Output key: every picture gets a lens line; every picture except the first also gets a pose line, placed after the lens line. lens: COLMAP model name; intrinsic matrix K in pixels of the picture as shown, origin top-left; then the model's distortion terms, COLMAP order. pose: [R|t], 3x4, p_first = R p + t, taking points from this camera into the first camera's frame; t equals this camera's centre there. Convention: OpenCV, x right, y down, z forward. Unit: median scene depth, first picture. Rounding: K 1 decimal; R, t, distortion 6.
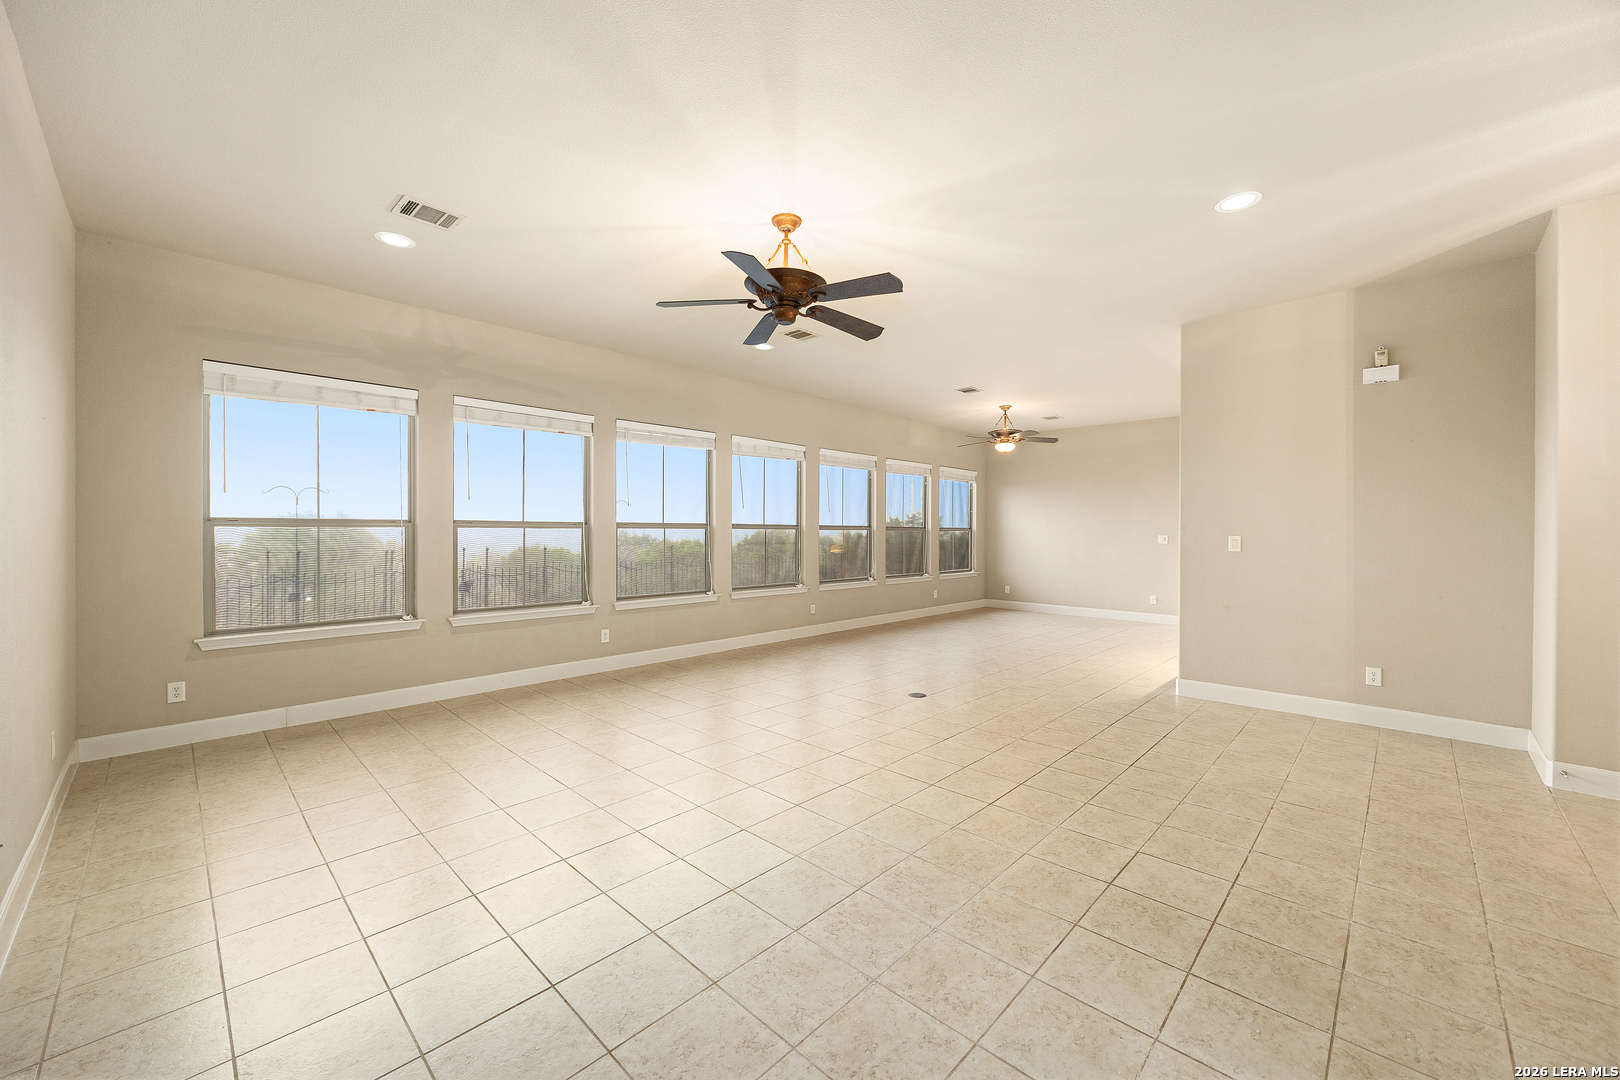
lens RADIAL K [[620.8, 0, 822.4], [0, 620.8, 541.2], [0, 0, 1]] dist [0.002057, -0.003134]
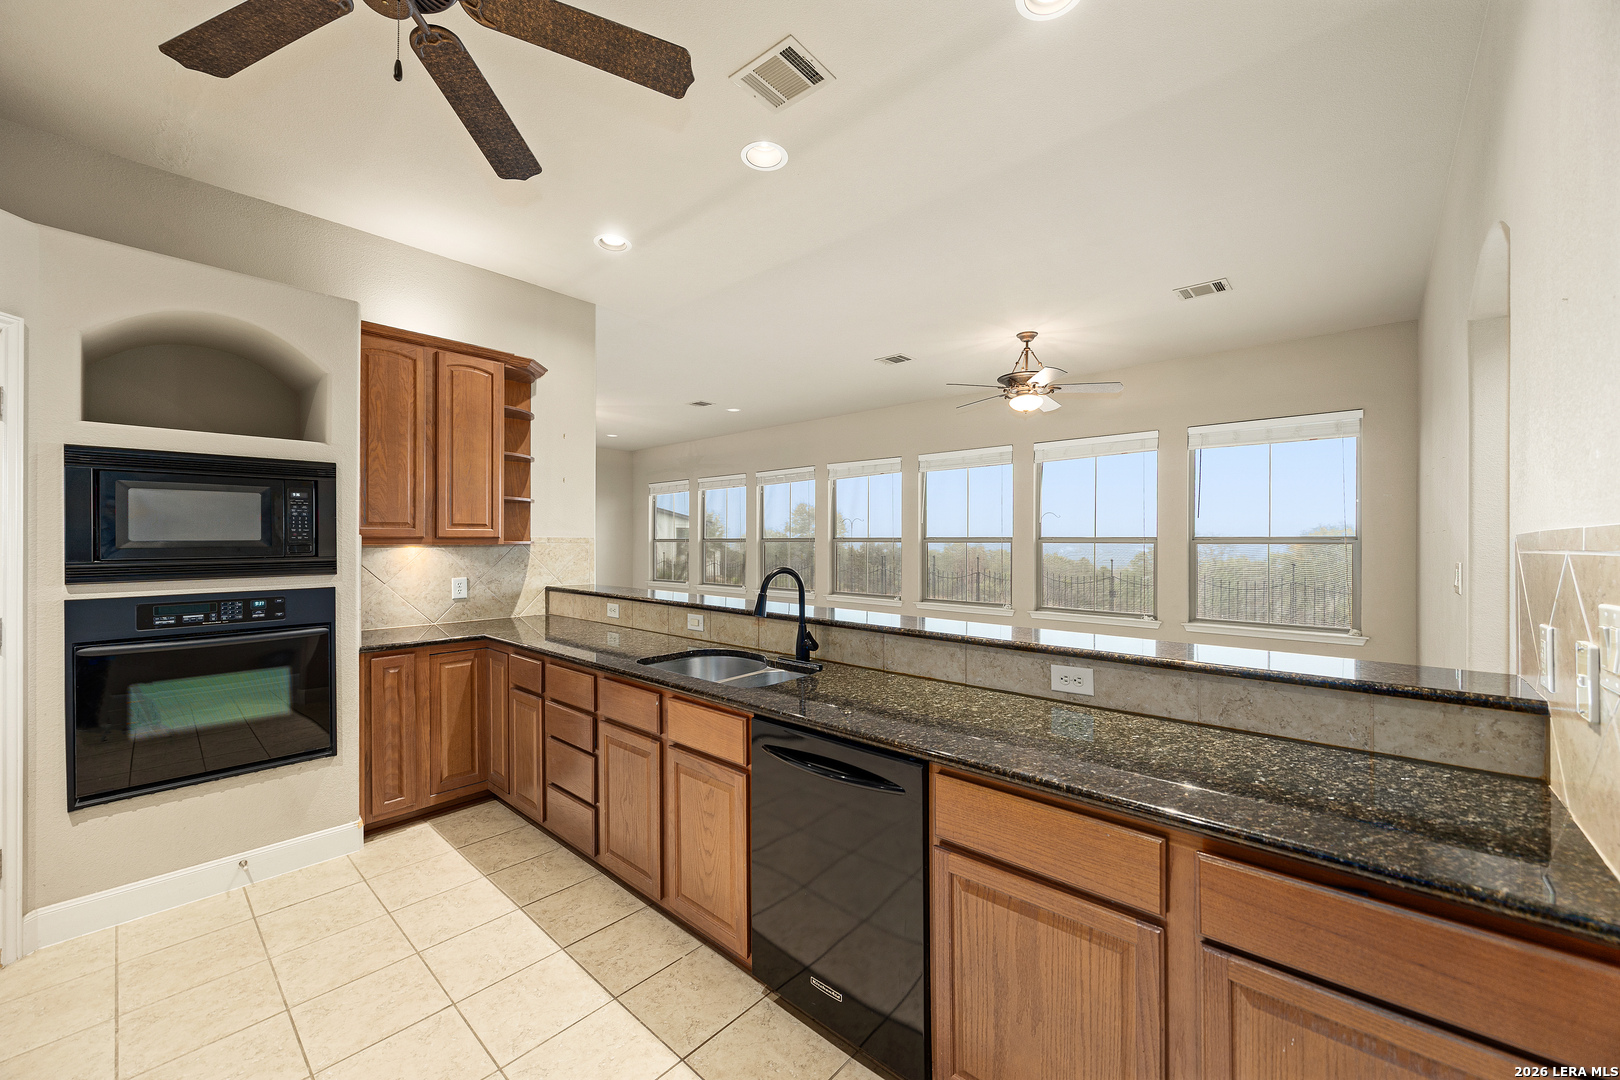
lens RADIAL K [[620.8, 0, 822.4], [0, 620.8, 541.2], [0, 0, 1]] dist [0.002057, -0.003134]
pose [[0.030710, -0.007762, -0.999498, 0.881353], [-0.022549, 0.999710, -0.008456, -0.009154], [0.999274, 0.022797, 0.030526, 0.795544]]
